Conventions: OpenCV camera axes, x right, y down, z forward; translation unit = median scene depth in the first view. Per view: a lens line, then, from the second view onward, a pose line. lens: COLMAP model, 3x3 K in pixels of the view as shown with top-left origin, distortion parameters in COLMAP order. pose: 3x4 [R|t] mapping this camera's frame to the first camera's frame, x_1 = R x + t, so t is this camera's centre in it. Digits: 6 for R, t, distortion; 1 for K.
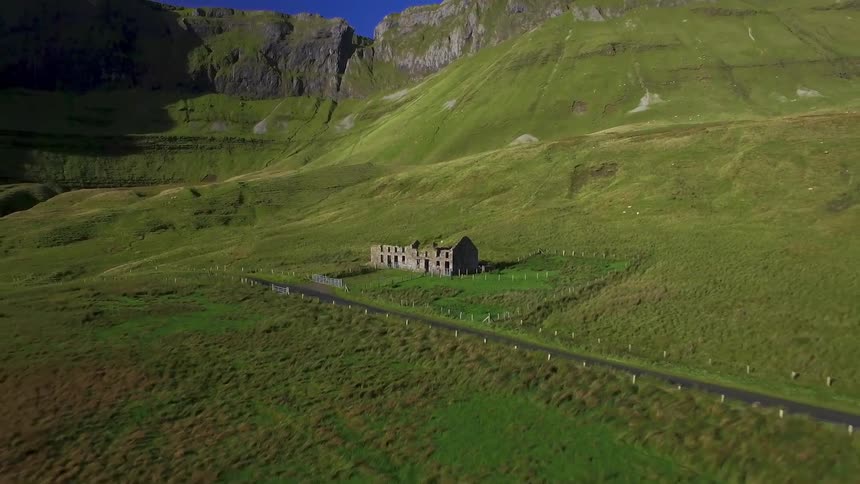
lens RADIAL K [[523.7, 0, 430.0], [0, 523.7, 242.0], [0, 0, 1]] dist [-0.133770, 0.105887]
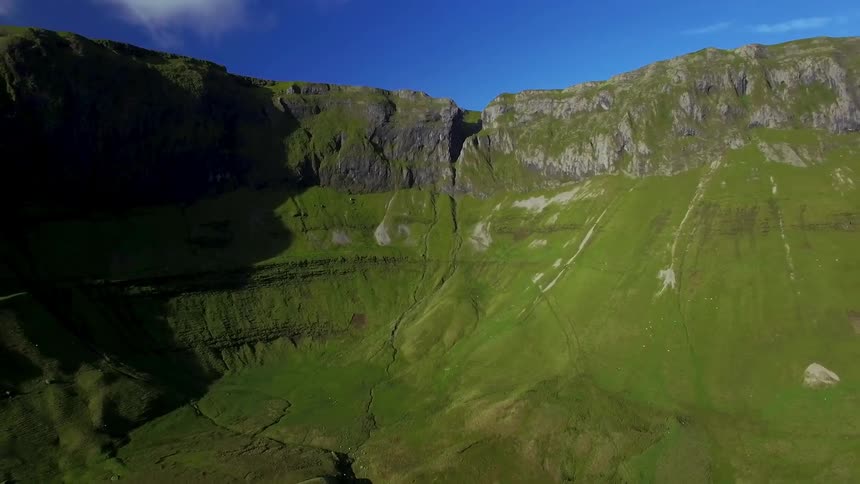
lens RADIAL K [[523.7, 0, 430.0], [0, 523.7, 242.0], [0, 0, 1]] dist [-0.133770, 0.105887]
pose [[0.999596, 0.007572, 0.027395, -0.252403], [-0.007946, 0.999877, 0.013539, -0.208209], [-0.027289, -0.013751, 0.999533, 0.067940]]
